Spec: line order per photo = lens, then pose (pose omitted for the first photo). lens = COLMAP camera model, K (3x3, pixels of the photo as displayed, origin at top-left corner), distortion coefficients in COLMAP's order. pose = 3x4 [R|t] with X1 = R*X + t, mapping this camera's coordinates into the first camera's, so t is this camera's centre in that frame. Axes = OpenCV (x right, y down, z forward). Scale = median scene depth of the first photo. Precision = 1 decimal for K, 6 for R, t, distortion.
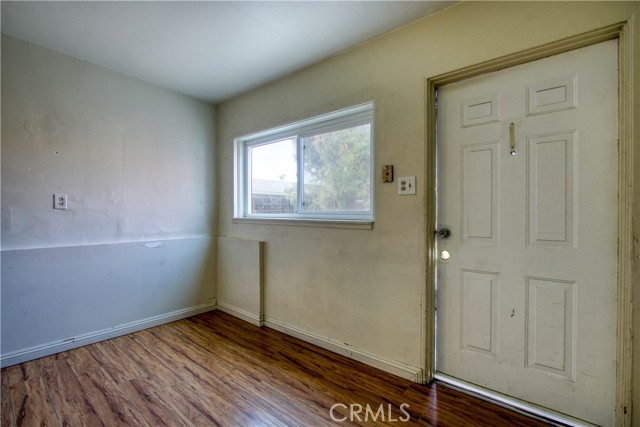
lens RADIAL K [[297.1, 0, 307.6], [0, 297.1, 211.8], [0, 0, 1]] dist [-0.017421, 0.003049]
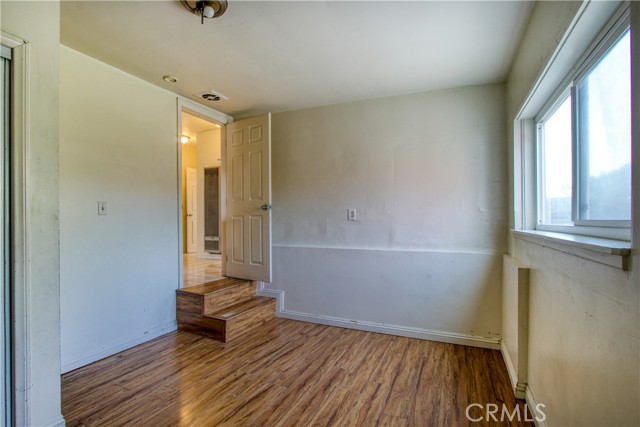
lens RADIAL K [[297.1, 0, 311.0], [0, 297.1, 218.7], [0, 0, 1]] dist [-0.017421, 0.003049]
pose [[0.286422, -0.012252, -0.958025, 0.377159], [0.003691, 0.999925, -0.011684, -0.001093], [0.958096, -0.000190, 0.286446, 0.432206]]
